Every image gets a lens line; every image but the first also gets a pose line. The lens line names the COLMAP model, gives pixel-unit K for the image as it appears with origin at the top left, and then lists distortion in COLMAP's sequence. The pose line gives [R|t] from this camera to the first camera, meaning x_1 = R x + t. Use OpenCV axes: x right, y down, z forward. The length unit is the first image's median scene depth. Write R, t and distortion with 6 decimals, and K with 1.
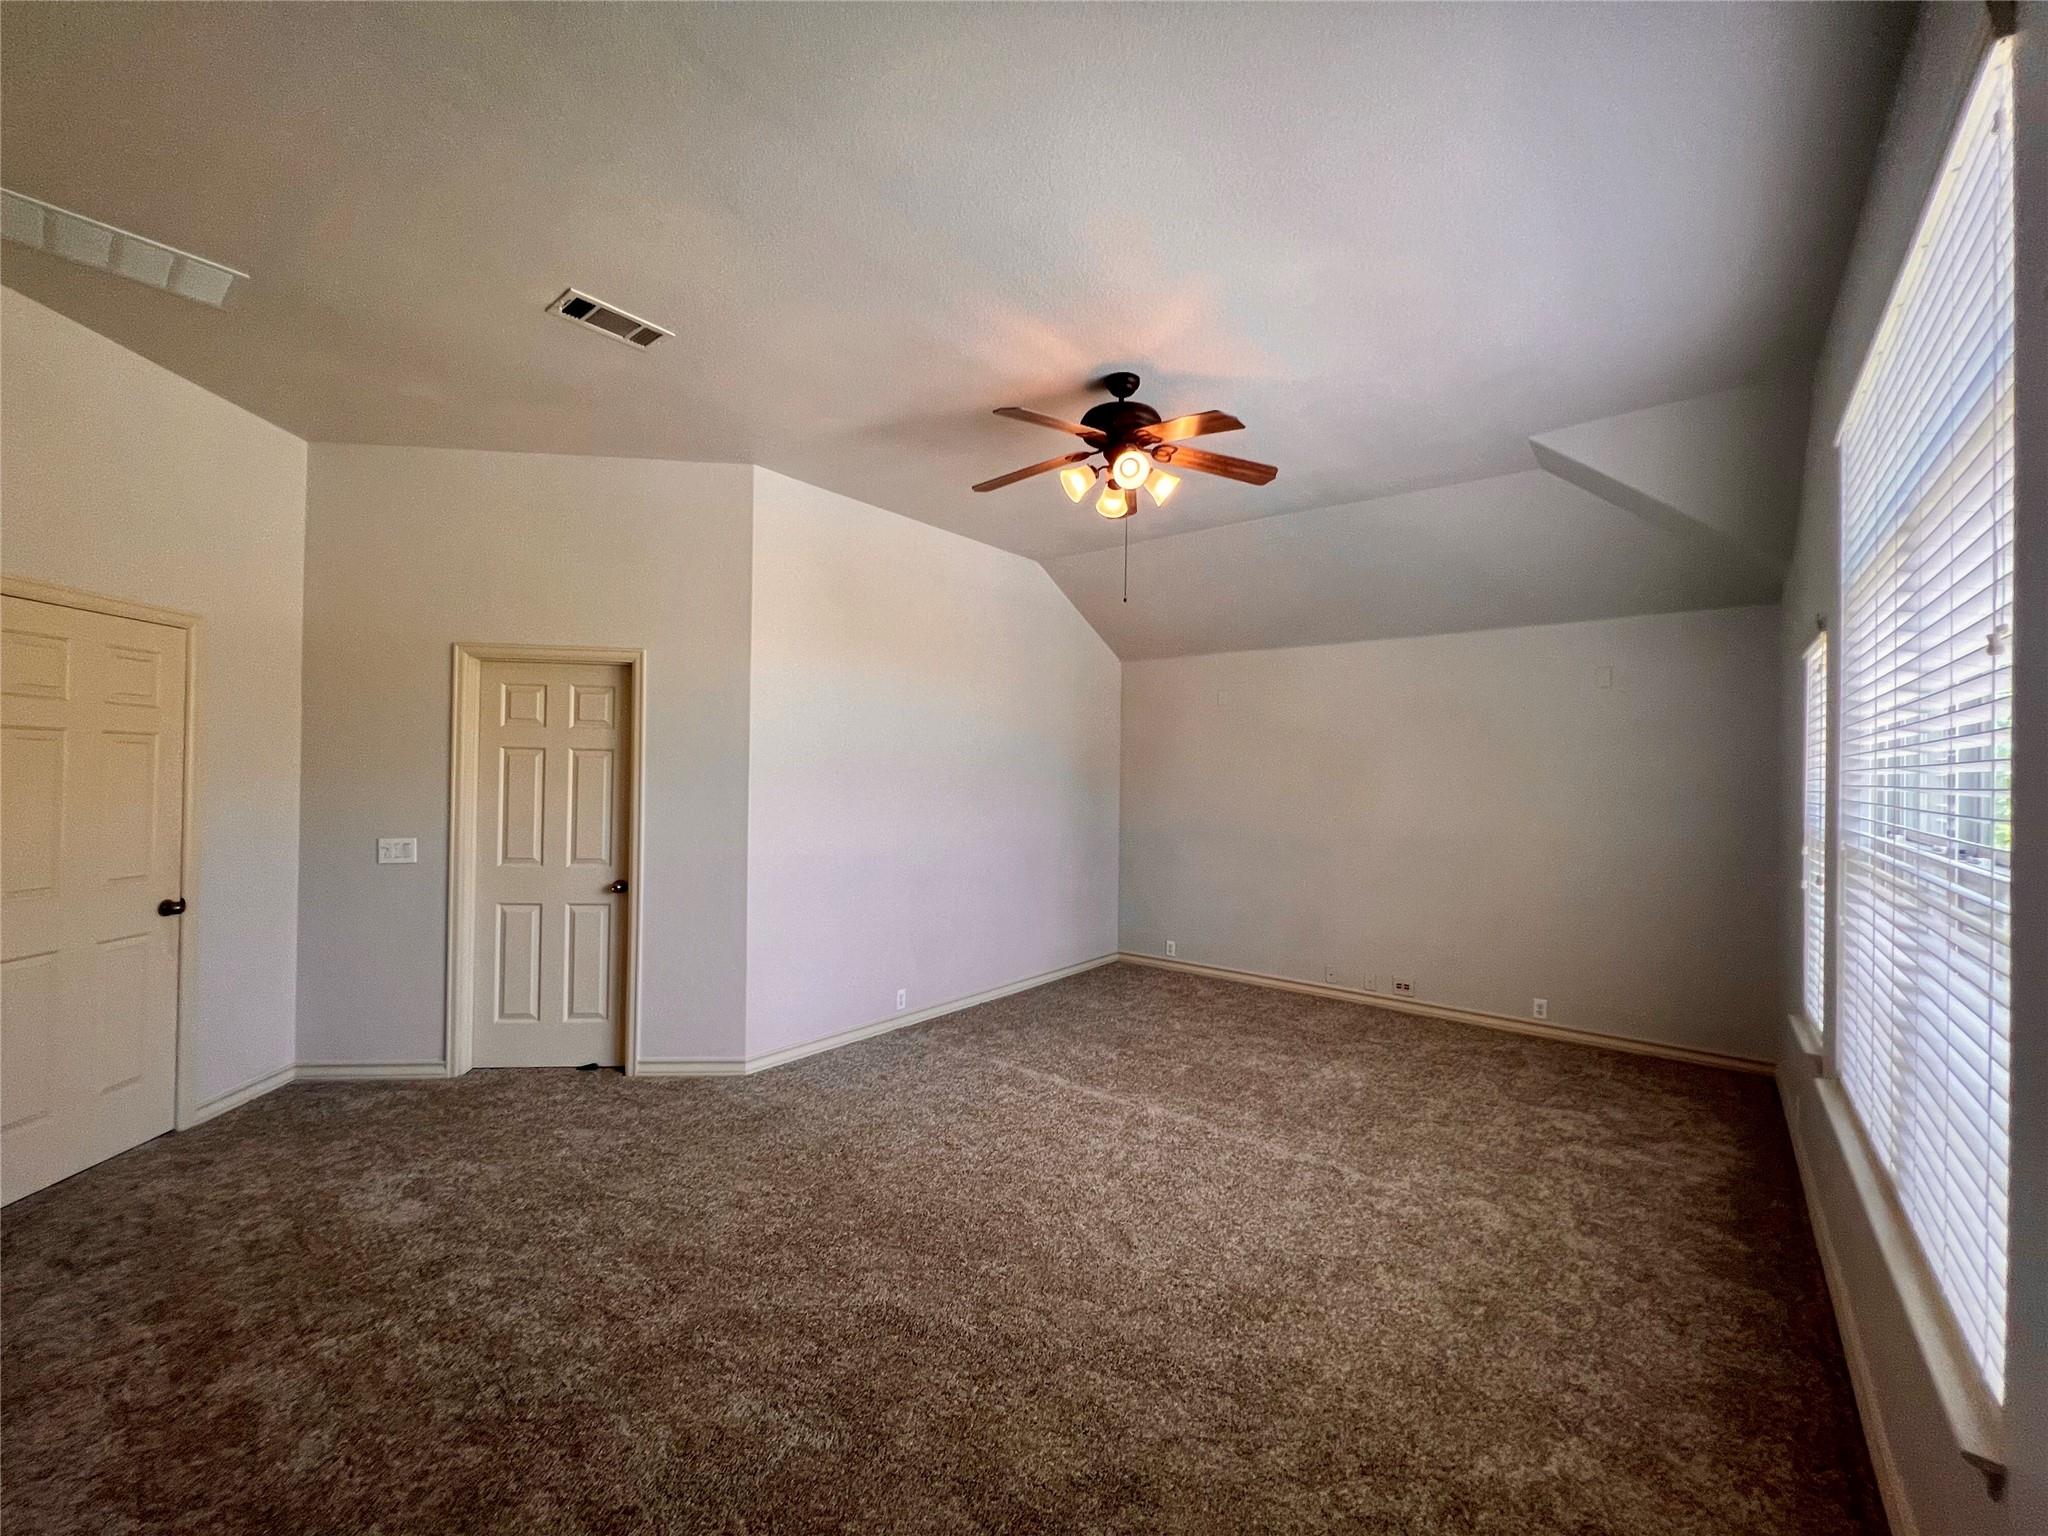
lens RADIAL K [[821.9, 0, 1024.0], [0, 821.9, 768.0], [0, 0, 1]] dist [-0.003951, 0.000382]
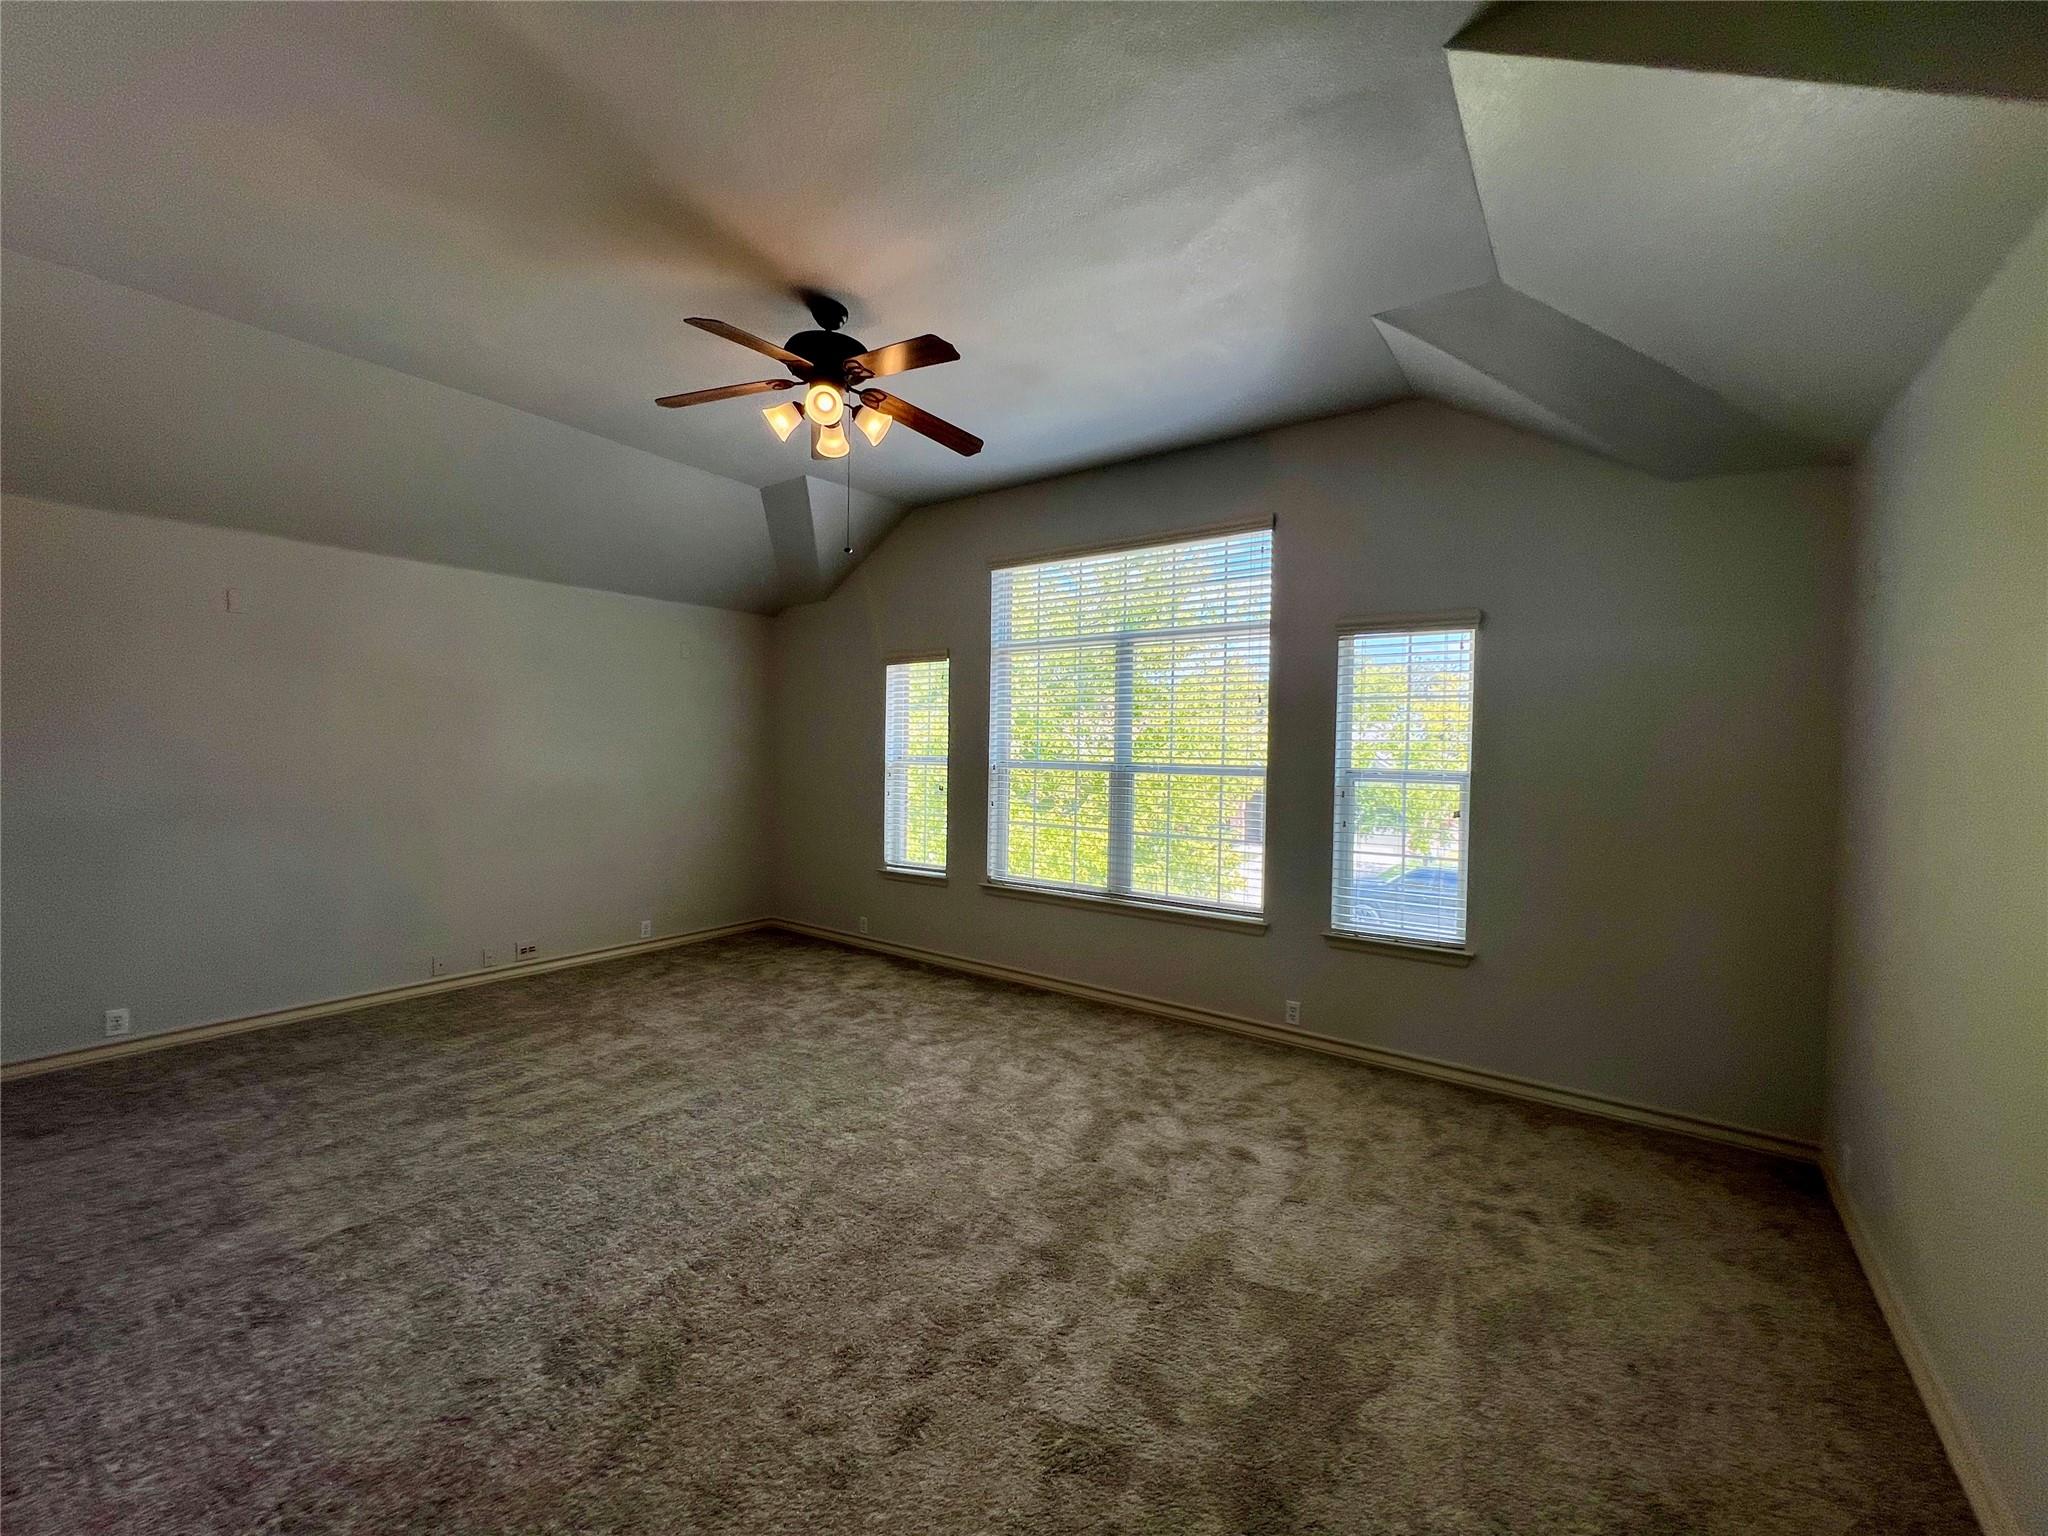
lens RADIAL K [[819.4, 0, 1024.0], [0, 819.4, 768.0], [0, 0, 1]] dist [-0.002318, -0.000002]
pose [[-0.040408, -0.040608, 0.998358, -0.759861], [-0.019740, 0.999011, 0.039836, 0.010056], [-0.998988, -0.018098, -0.041169, 0.714482]]
